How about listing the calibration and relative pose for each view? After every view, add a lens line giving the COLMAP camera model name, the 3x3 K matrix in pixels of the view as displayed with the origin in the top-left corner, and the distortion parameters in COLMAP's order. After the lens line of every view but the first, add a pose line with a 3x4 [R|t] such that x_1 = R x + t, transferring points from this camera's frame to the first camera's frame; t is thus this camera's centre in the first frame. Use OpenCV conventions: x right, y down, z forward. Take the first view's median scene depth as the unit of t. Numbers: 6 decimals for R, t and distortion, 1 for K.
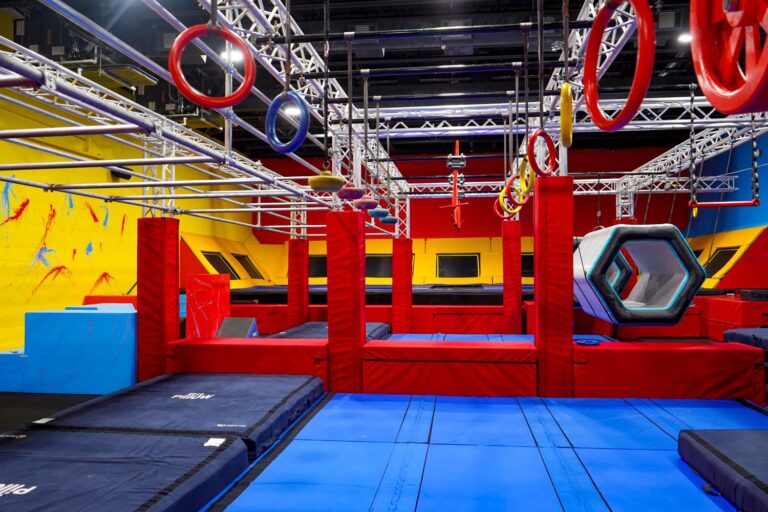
lens RADIAL K [[611.7, 0, 381.6], [0, 611.7, 259.5], [0, 0, 1]] dist [-0.007727, 0.006886]
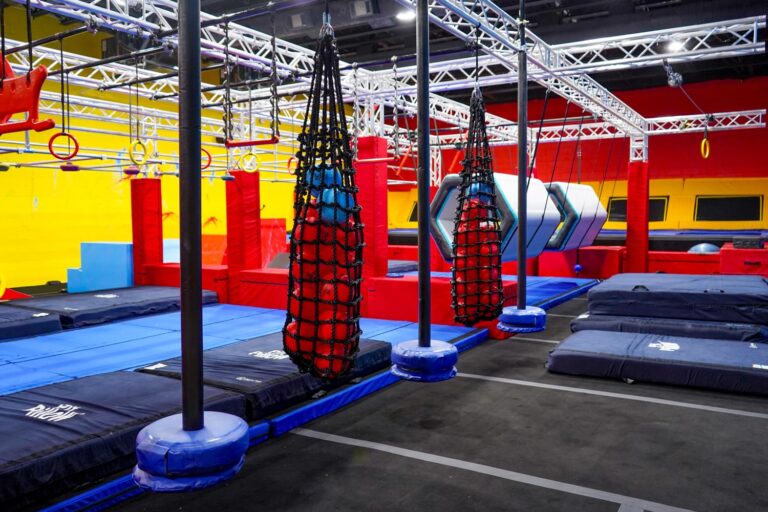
lens RADIAL K [[598.6, 0, 382.9], [0, 598.6, 282.3], [0, 0, 1]] dist [-0.001886, 0.007680]
pose [[0.915572, 0.045881, -0.399528, 0.765033], [0.007010, 0.991499, 0.129927, -0.005769], [0.402093, -0.121758, 0.907467, -0.086970]]
